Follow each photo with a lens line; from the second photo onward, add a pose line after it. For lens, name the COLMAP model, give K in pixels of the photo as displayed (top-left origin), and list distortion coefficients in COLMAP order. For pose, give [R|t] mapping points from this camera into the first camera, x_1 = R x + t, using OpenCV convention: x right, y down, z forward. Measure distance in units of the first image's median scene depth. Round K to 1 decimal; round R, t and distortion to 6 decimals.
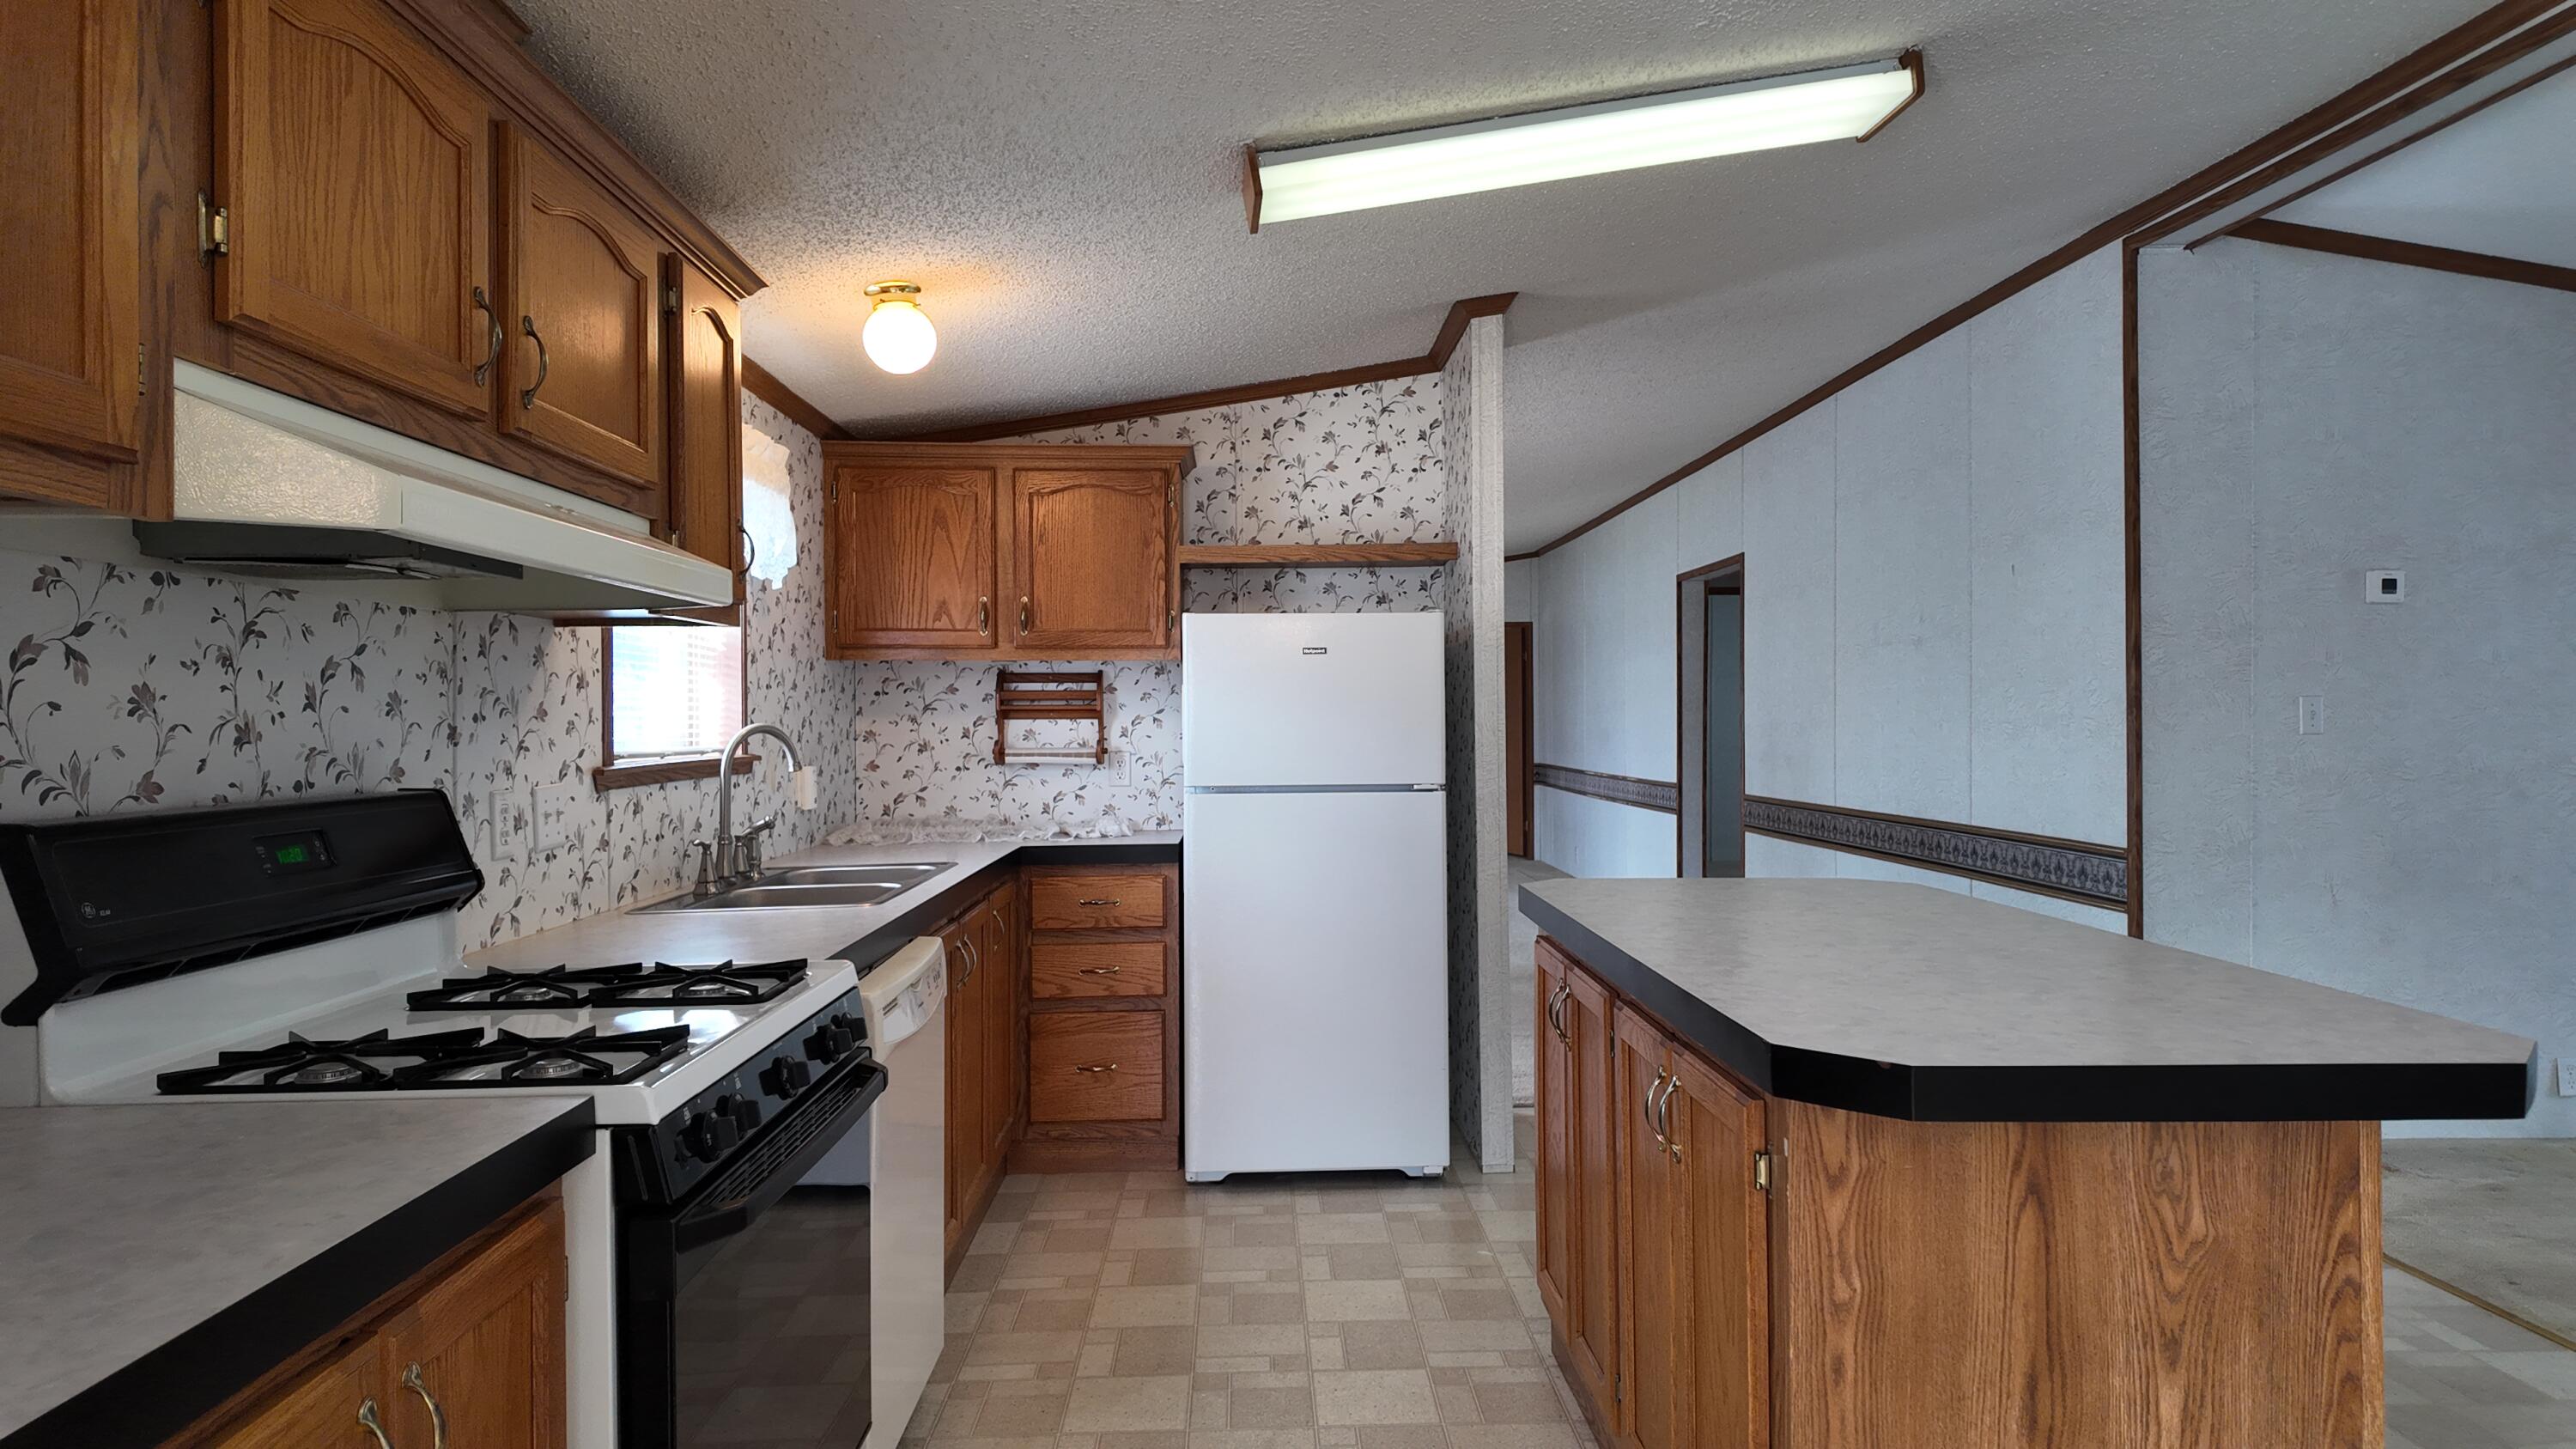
lens RADIAL K [[1495.3, 0, 1288.0], [0, 1495.3, 724.5], [0, 0, 1]] dist [0.109286, -0.123383]
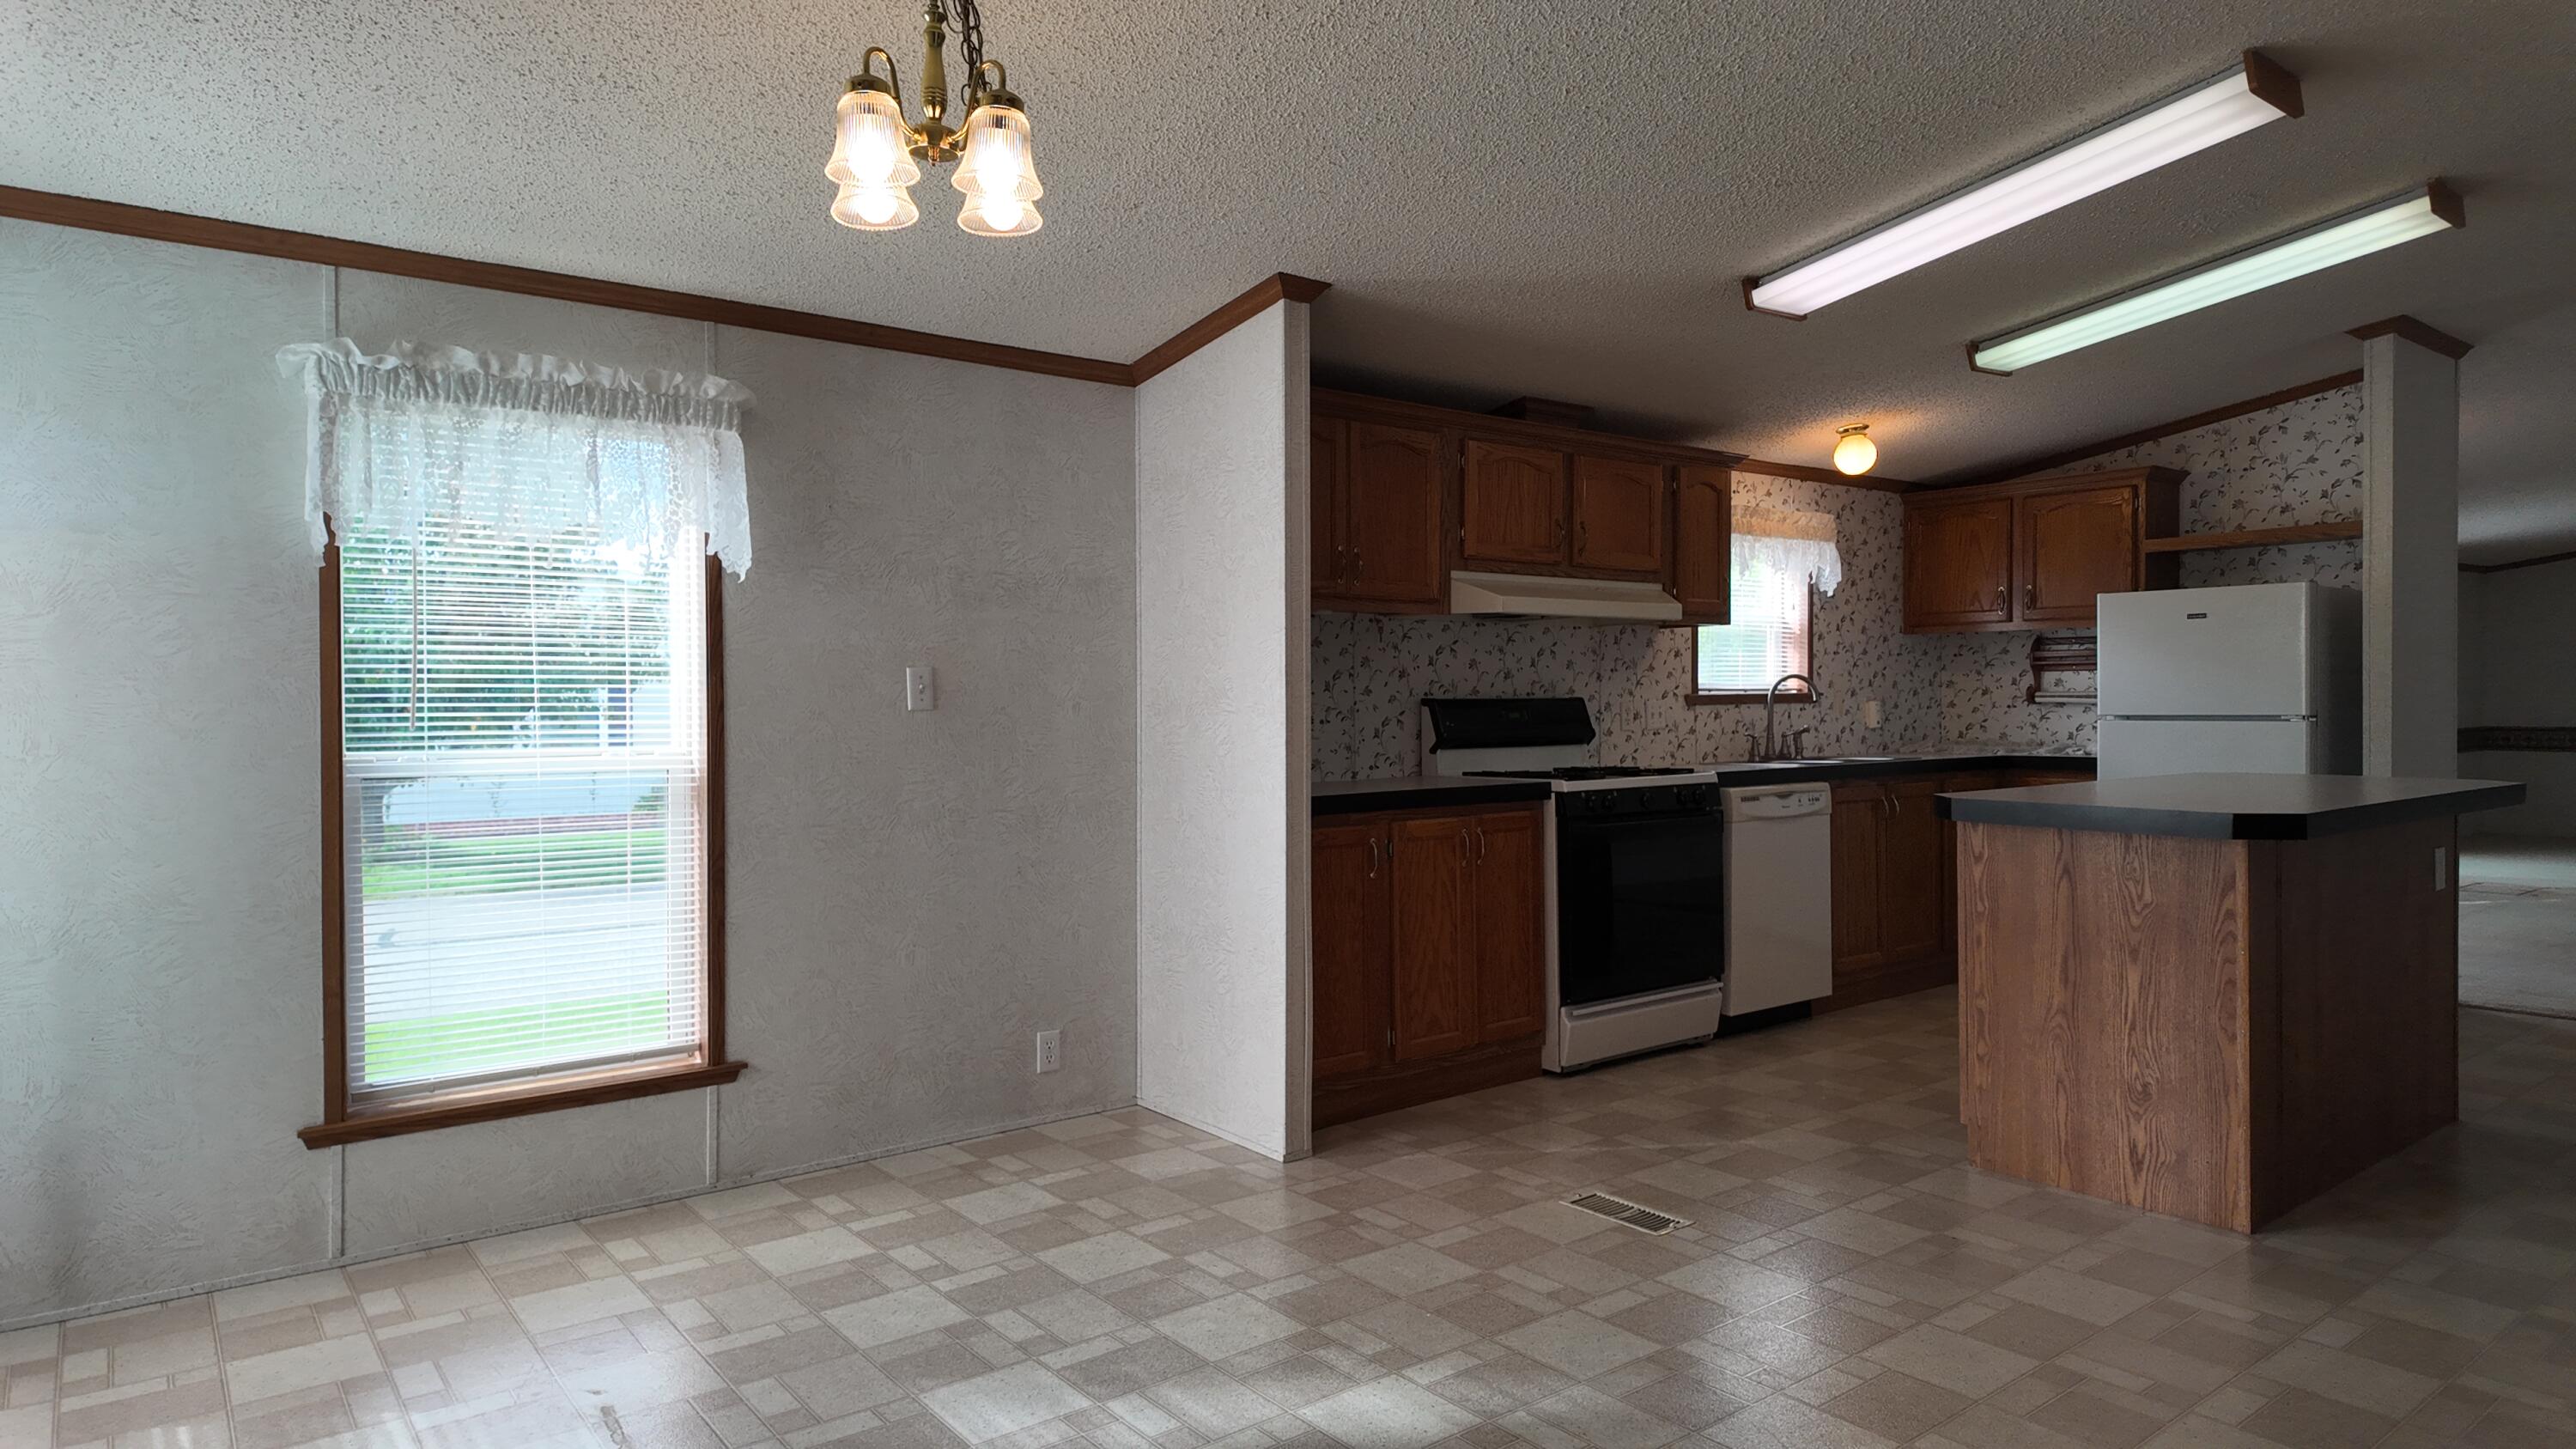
lens RADIAL K [[1508.5, 0, 1300.1], [0, 1508.5, 722.6], [0, 0, 1]] dist [0.111073, -0.142362]
pose [[0.590878, 0.012409, -0.806666, 0.636020], [0.002008, 0.999856, 0.016851, 0.021433], [0.806759, -0.011577, 0.590768, -0.462666]]
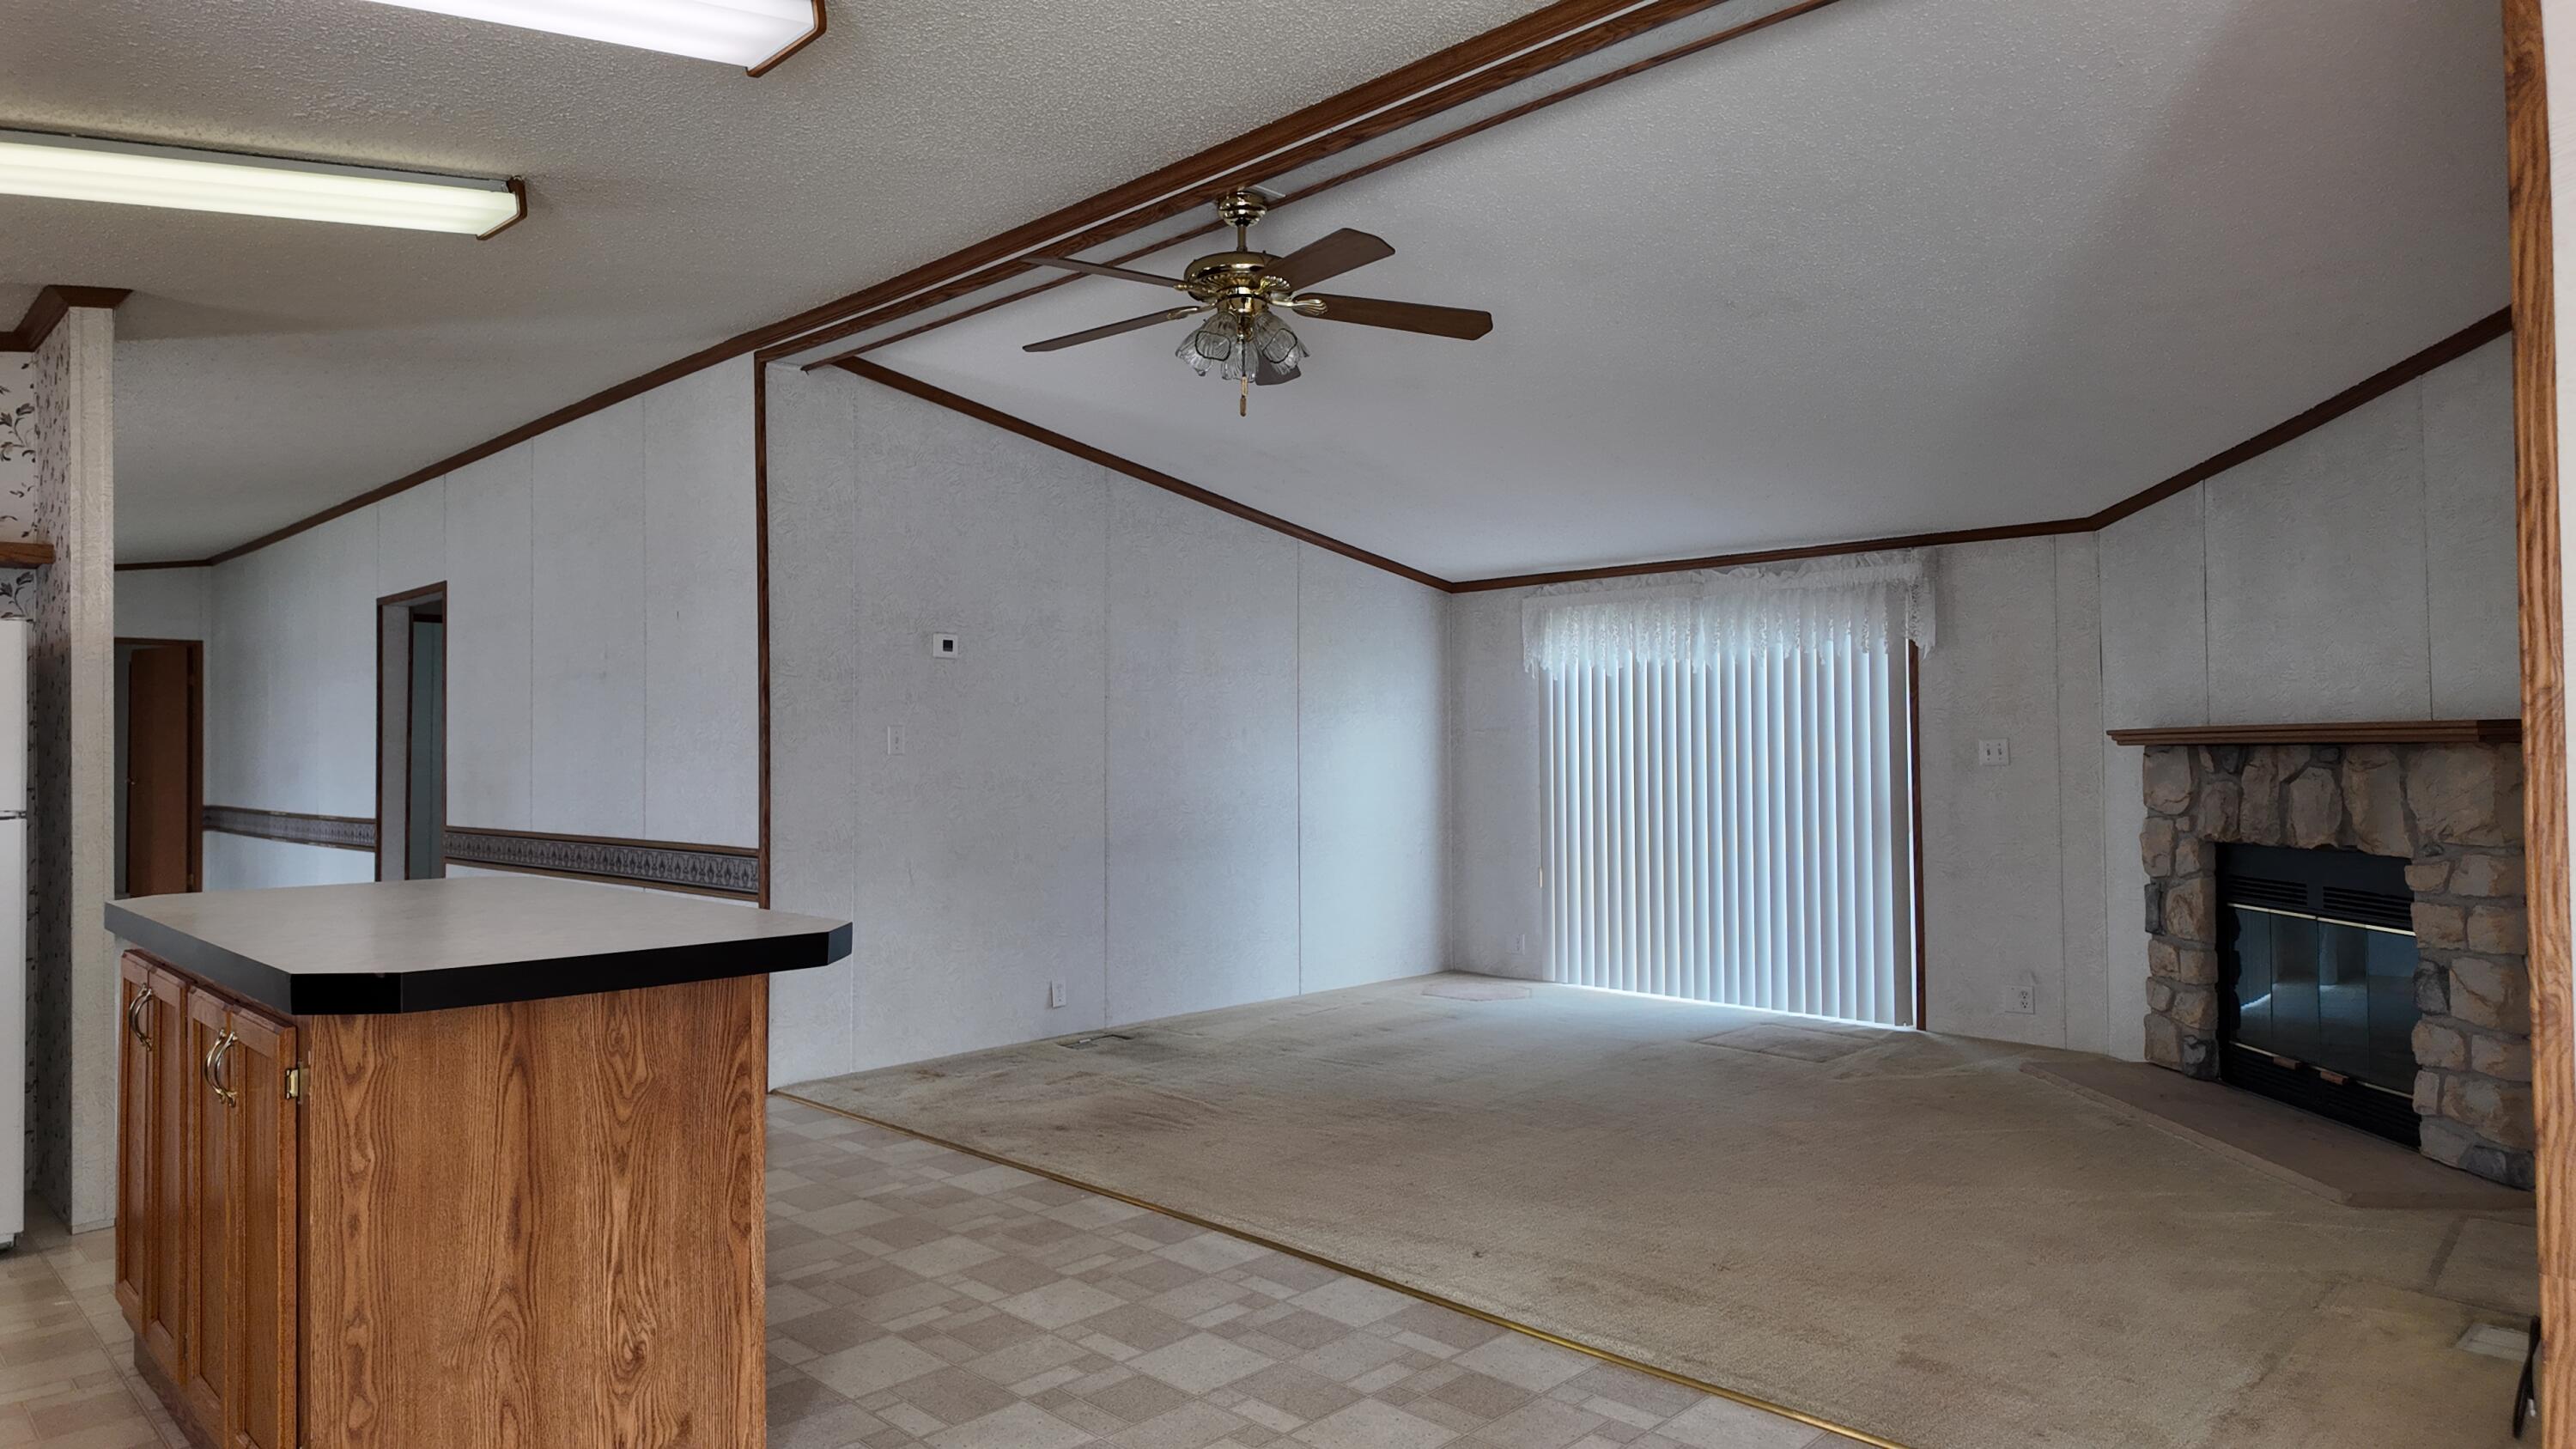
lens RADIAL K [[1526.1, 0, 1307.9], [0, 1526.1, 722.8], [0, 0, 1]] dist [0.003585, -0.001198]
pose [[0.714444, 0.012982, 0.699572, 0.011312], [0.006776, 0.999653, -0.025471, 0.015011], [-0.699660, 0.022938, 0.714108, -0.193075]]
